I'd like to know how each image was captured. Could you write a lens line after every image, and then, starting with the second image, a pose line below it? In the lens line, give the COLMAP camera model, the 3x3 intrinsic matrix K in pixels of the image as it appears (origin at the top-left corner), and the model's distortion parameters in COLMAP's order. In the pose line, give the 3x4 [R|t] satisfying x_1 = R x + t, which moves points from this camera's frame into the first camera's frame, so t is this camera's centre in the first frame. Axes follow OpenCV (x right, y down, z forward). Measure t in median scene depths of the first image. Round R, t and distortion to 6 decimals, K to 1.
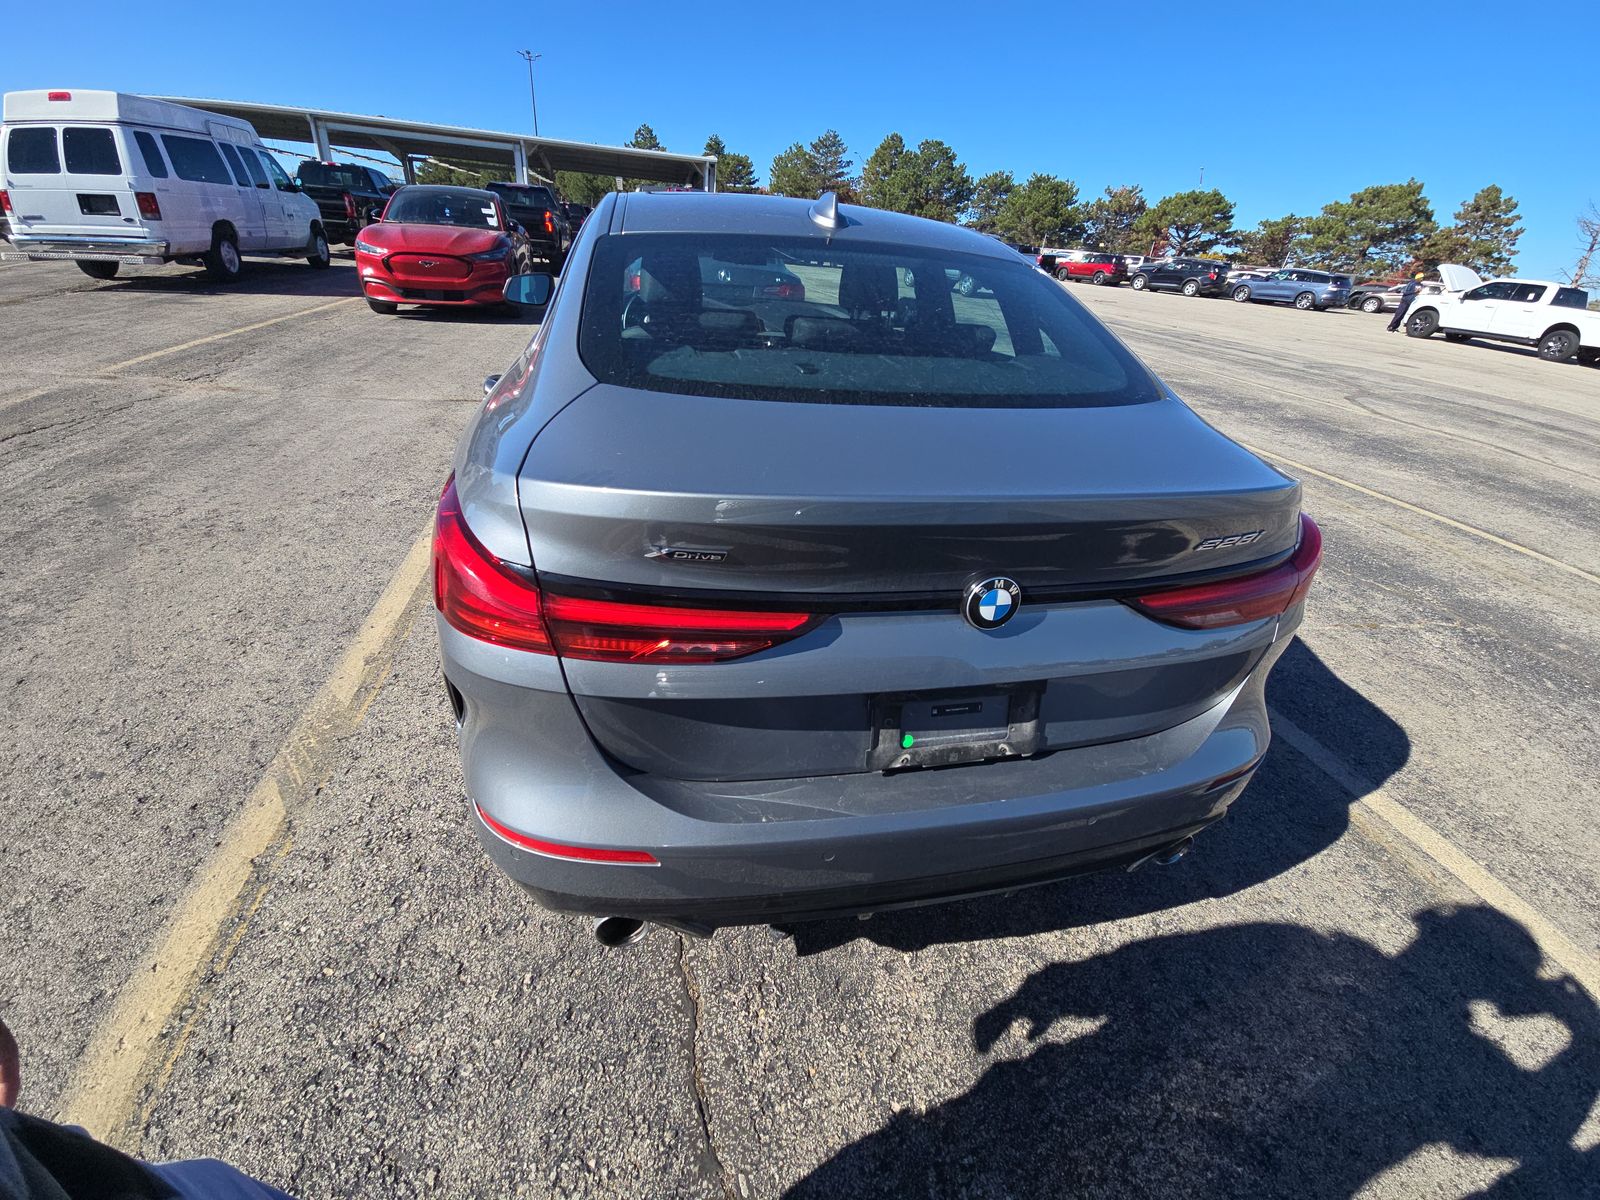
lens RADIAL K [[638.0, 0, 816.5], [0, 638.0, 589.2], [0, 0, 1]] dist [0.006969, -0.006482]
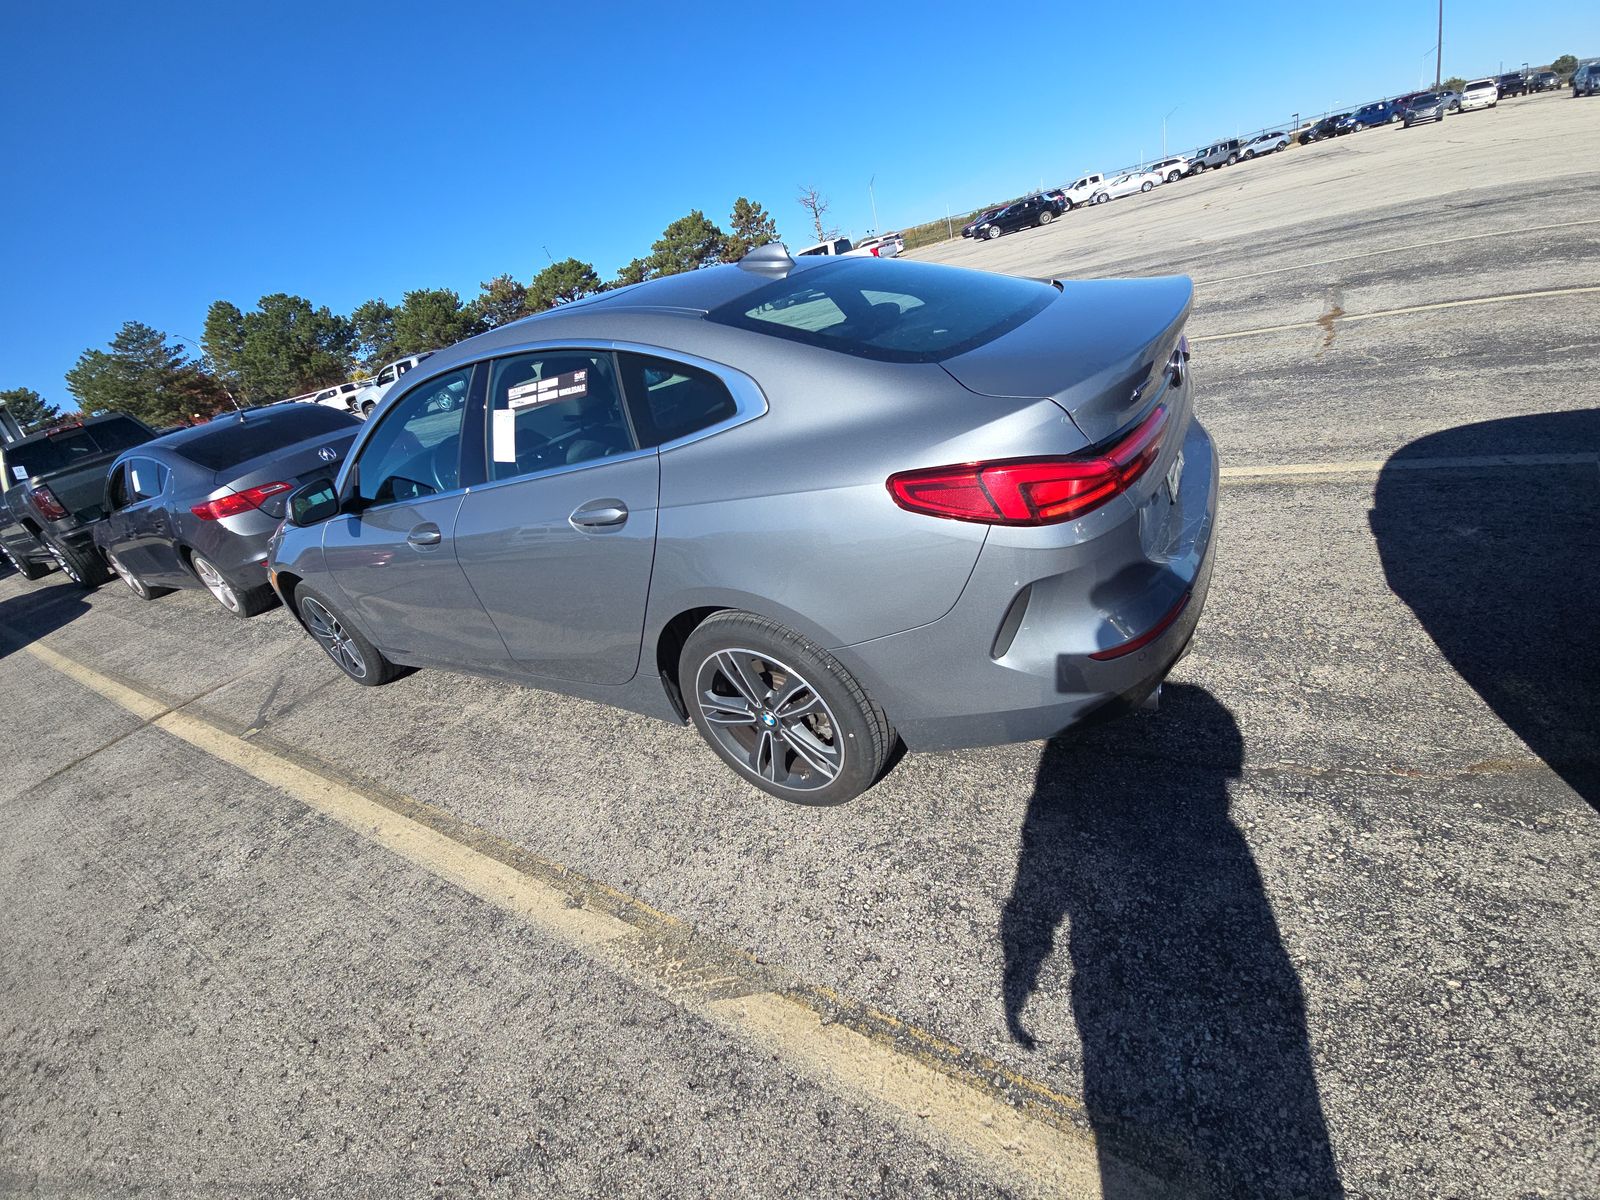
lens RADIAL K [[638.0, 0, 806.3], [0, 638.0, 579.4], [0, 0, 1]] dist [0.006969, -0.006482]
pose [[0.653628, -0.534031, 0.536266, -0.564052], [0.593834, 0.801173, 0.074039, -0.081774], [-0.469181, 0.270059, 0.840796, 0.052335]]
